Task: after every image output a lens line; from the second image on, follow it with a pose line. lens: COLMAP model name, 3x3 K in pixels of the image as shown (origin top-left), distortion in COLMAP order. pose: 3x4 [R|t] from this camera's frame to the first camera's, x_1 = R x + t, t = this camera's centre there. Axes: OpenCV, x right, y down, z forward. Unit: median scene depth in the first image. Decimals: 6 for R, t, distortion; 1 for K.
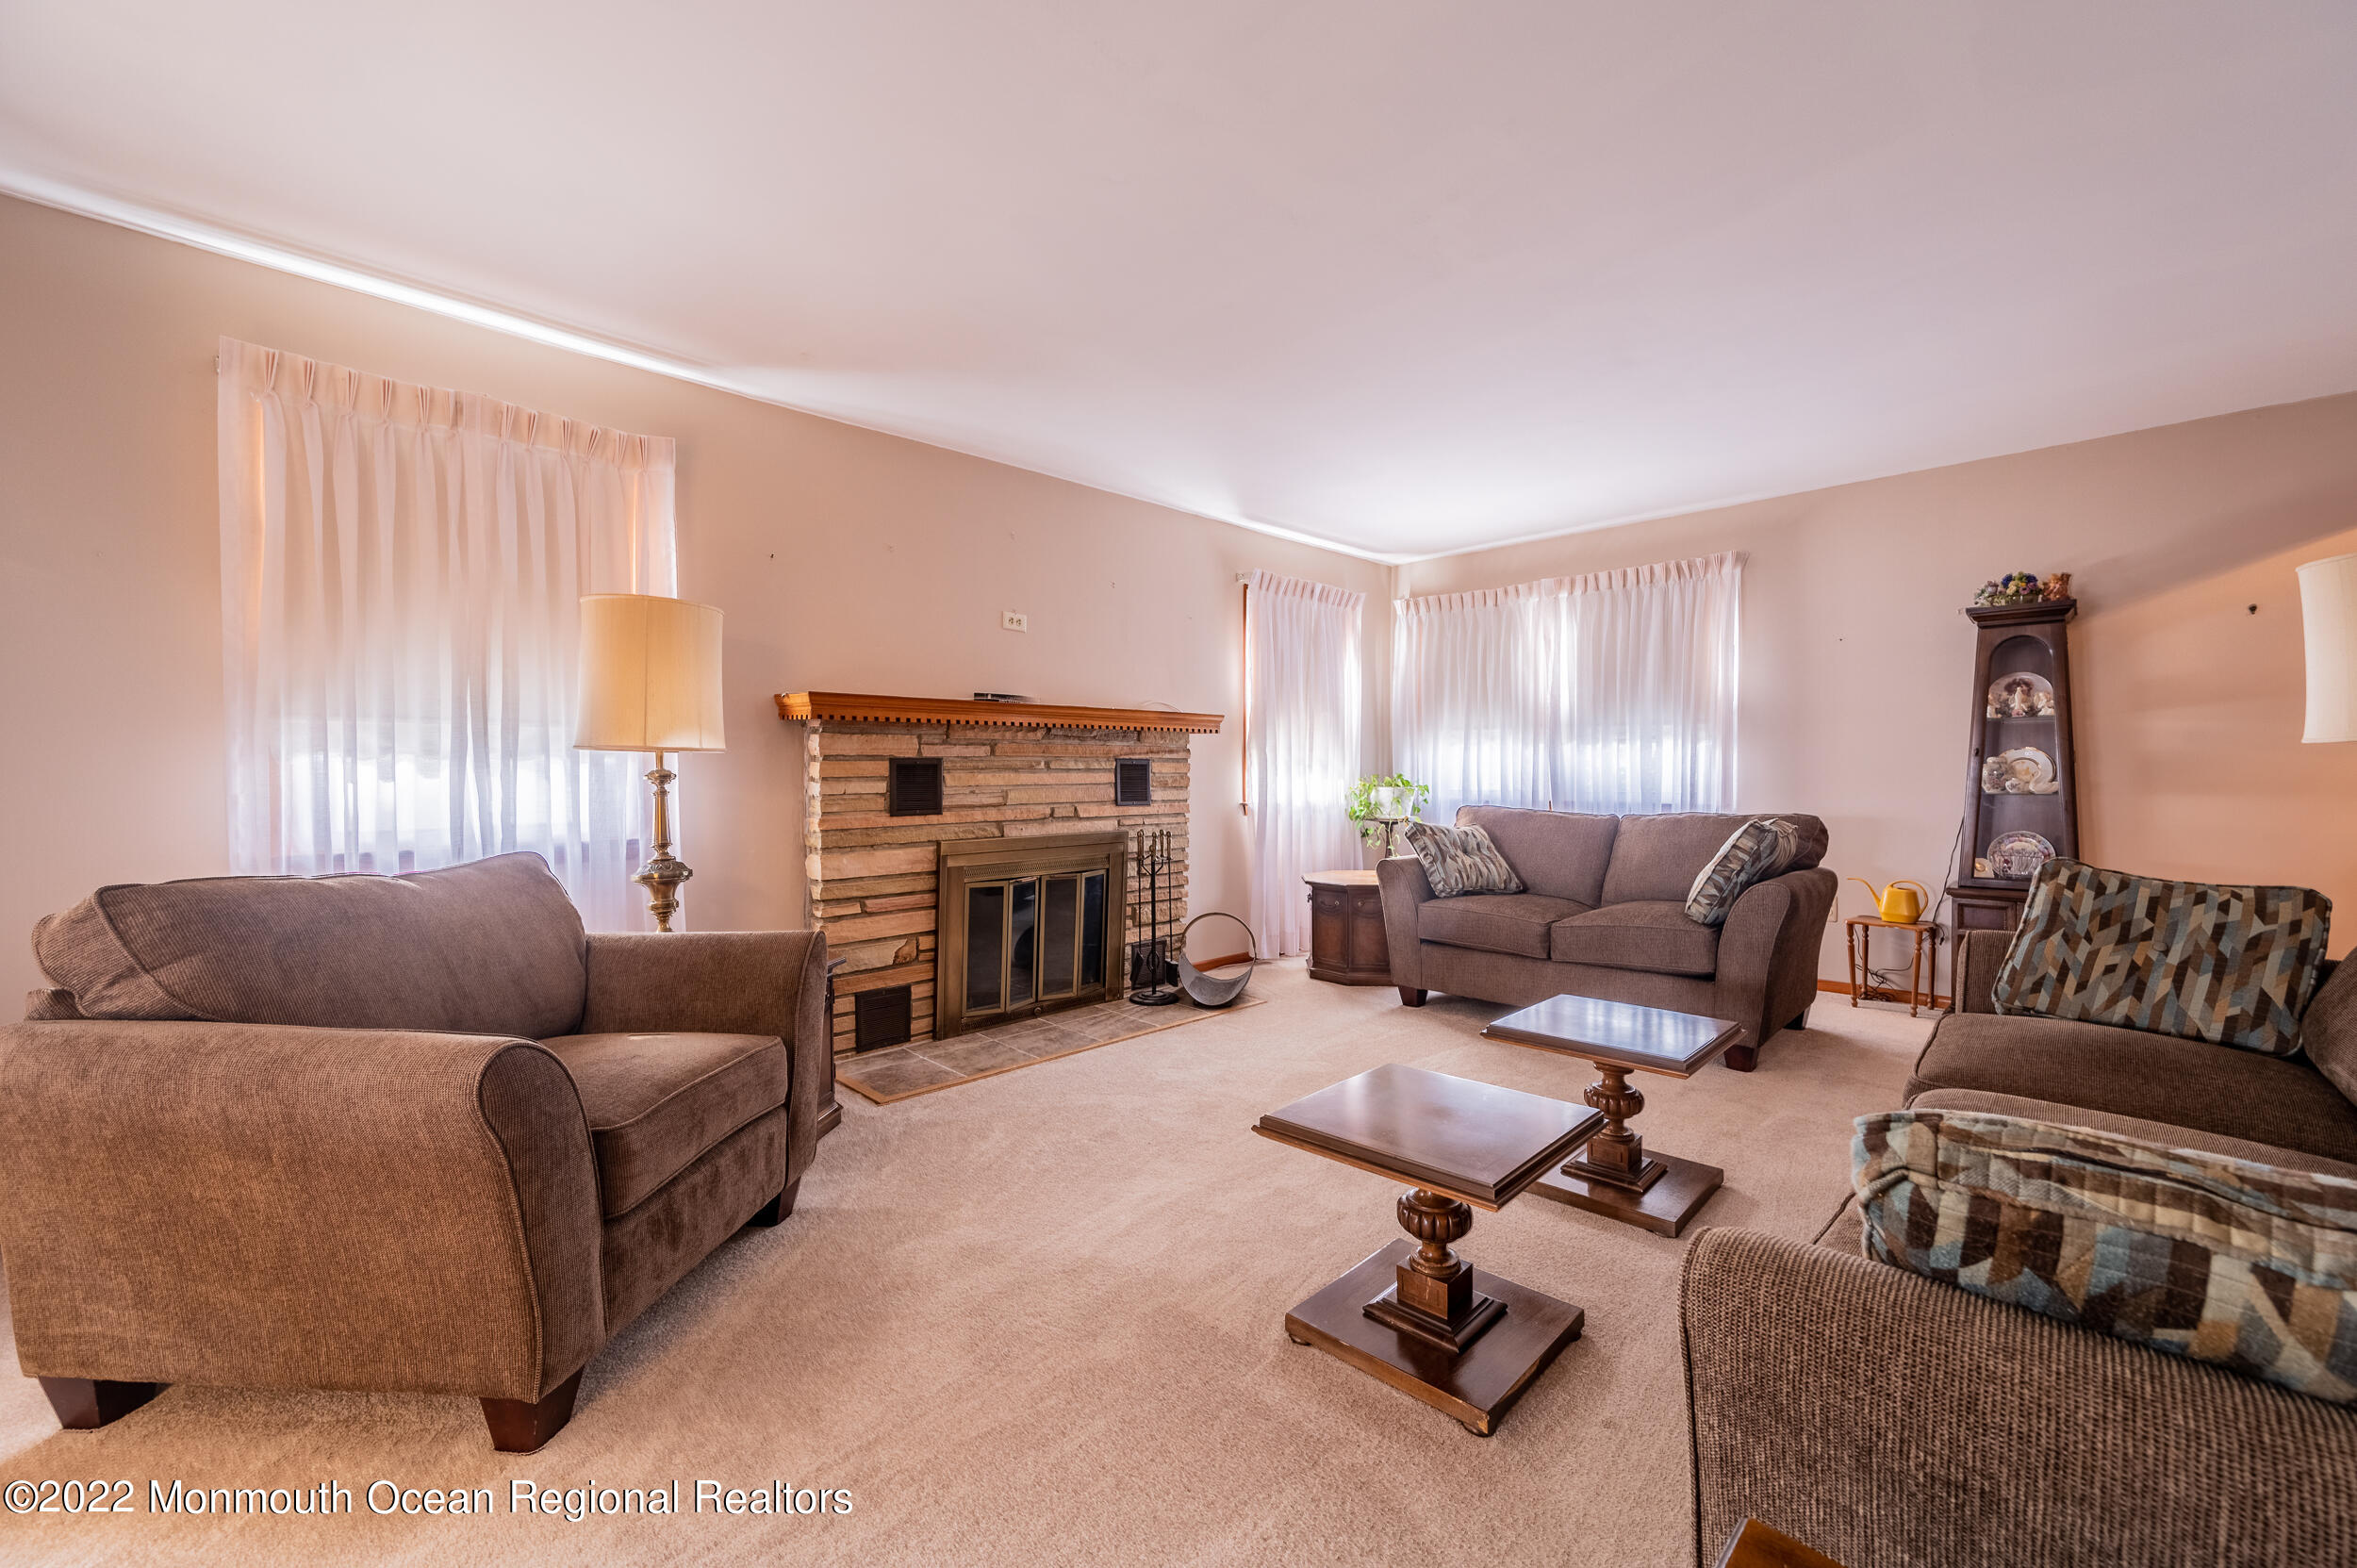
lens RADIAL K [[926.3, 0, 1182.5], [0, 926.3, 783.3], [0, 0, 1]] dist [0.002441, 0.000036]
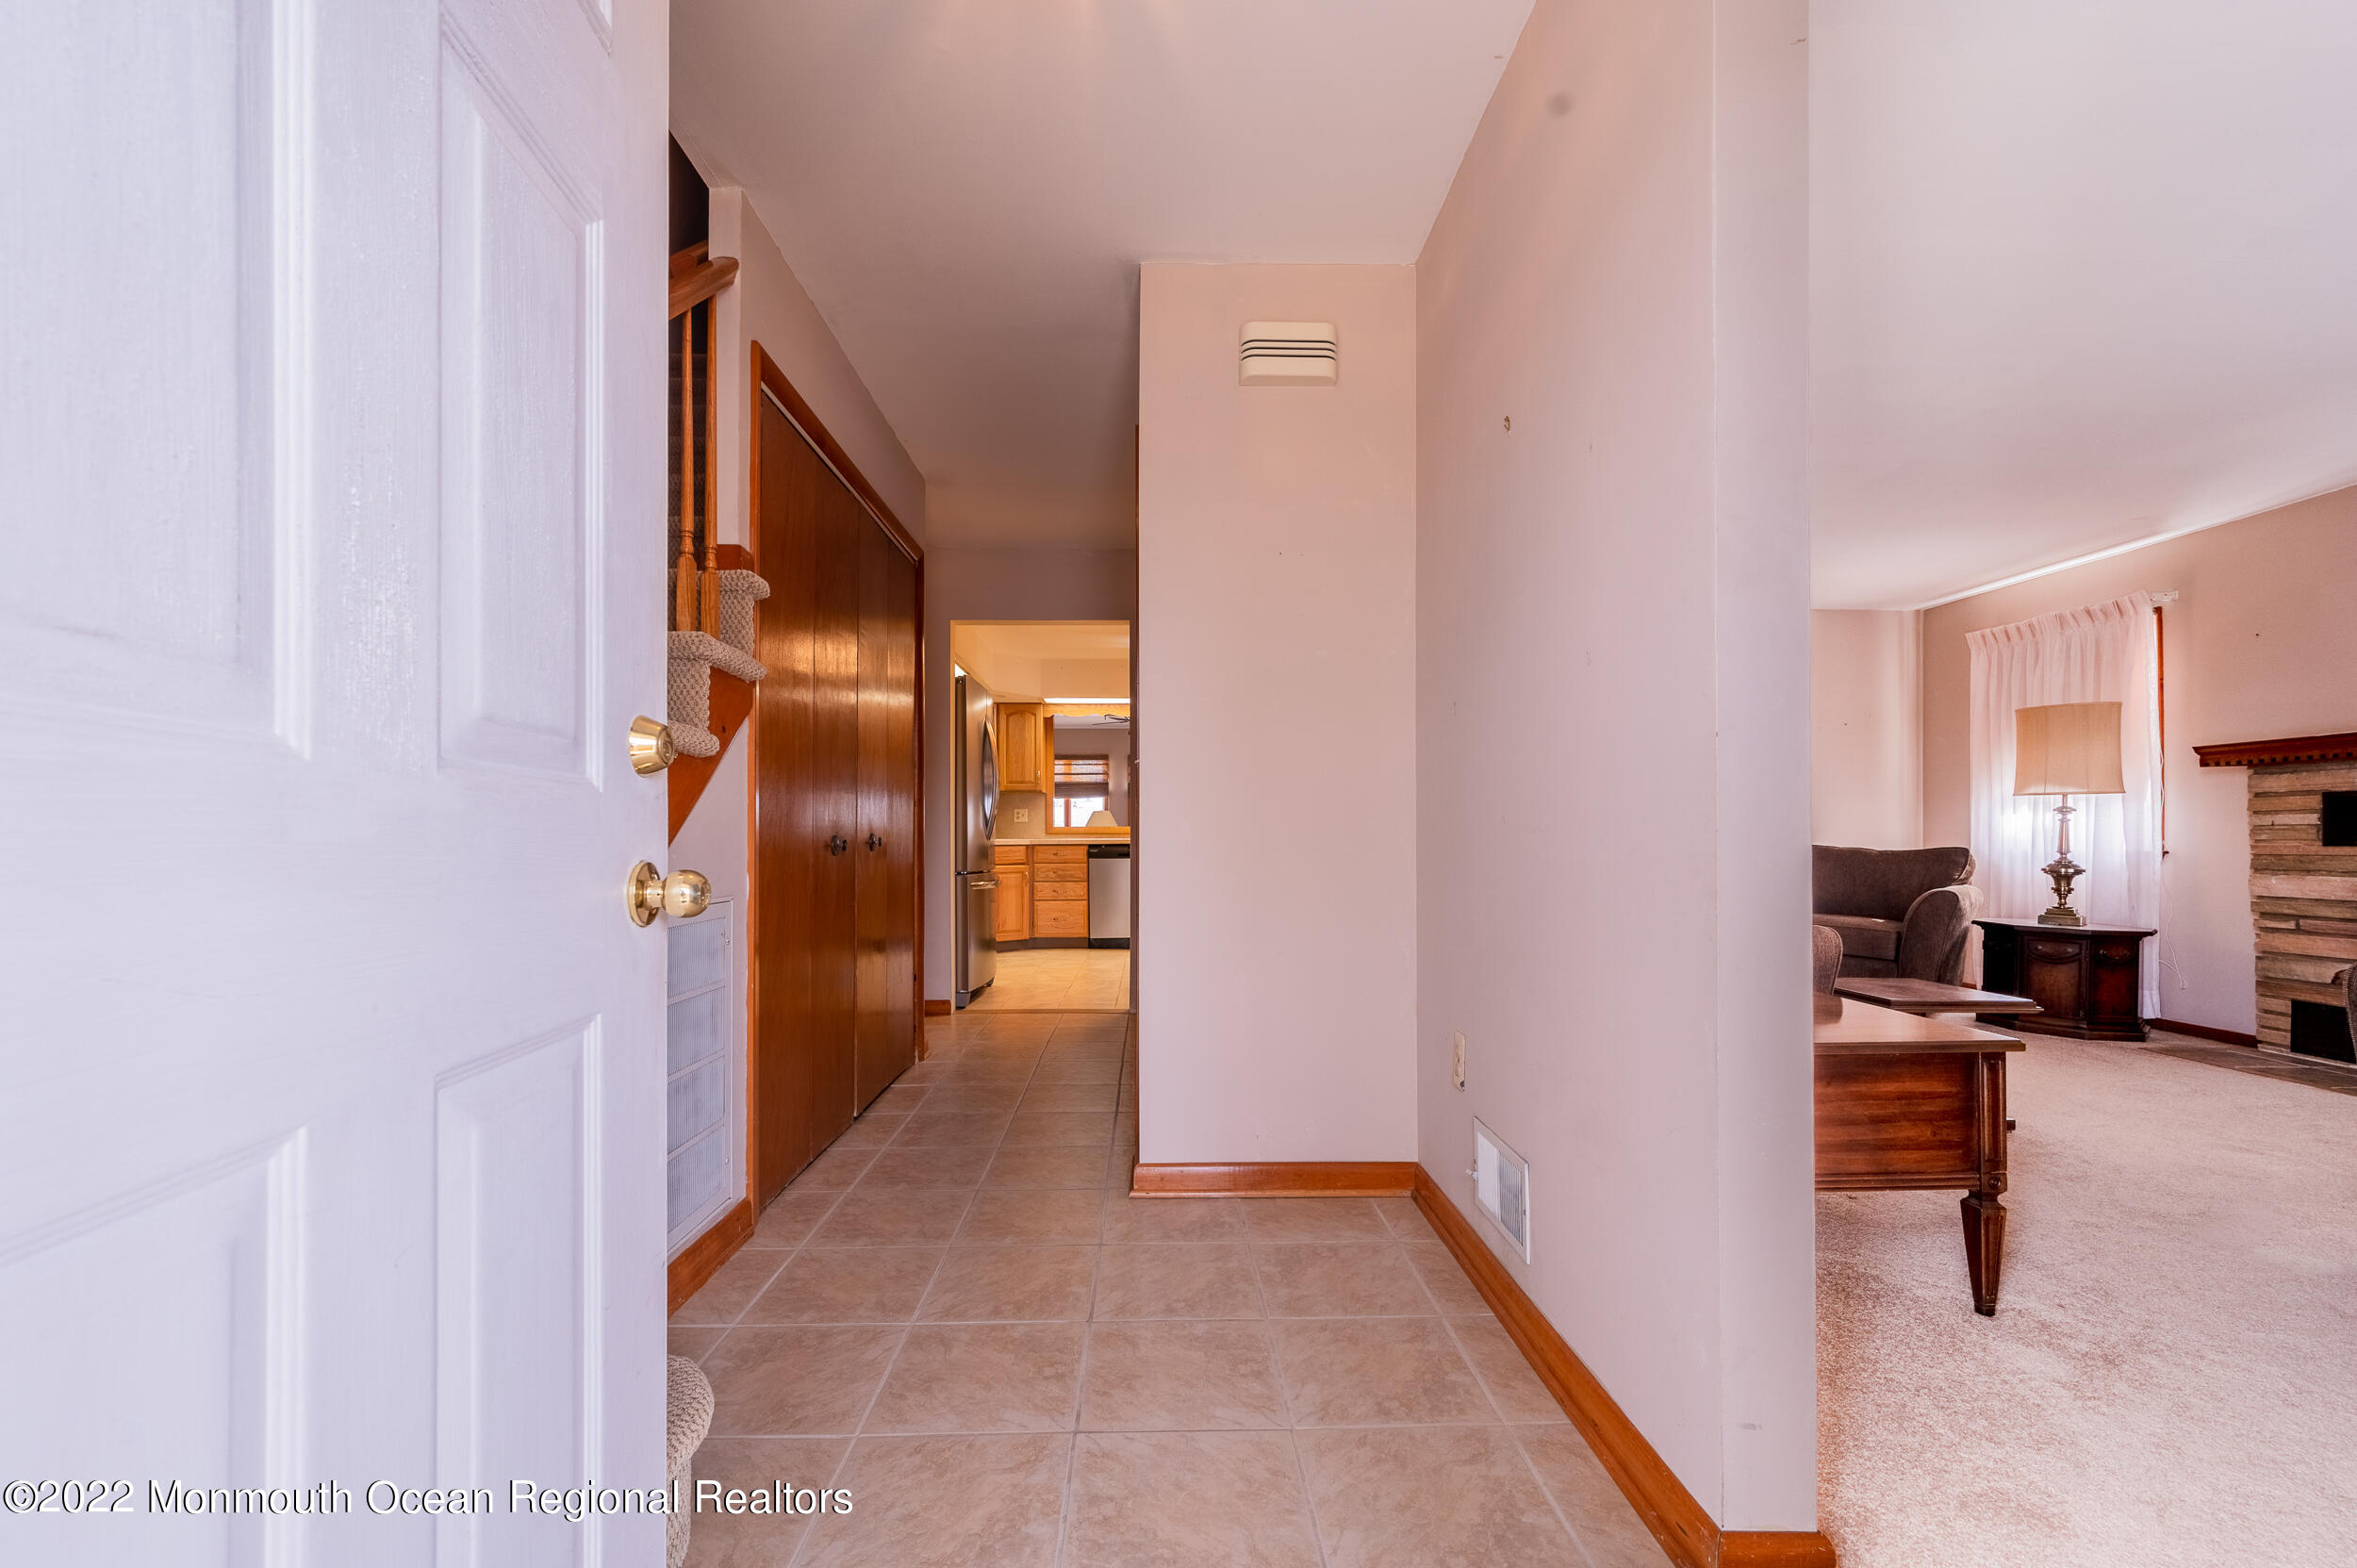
lens RADIAL K [[926.3, 0, 1188.7], [0, 926.3, 829.7], [0, 0, 1]] dist [0.002441, 0.000036]
pose [[-0.691574, 0.003599, -0.722296, 1.271779], [-0.001856, 0.999975, 0.006760, 0.011054], [0.722303, 0.006016, -0.691551, 0.724644]]
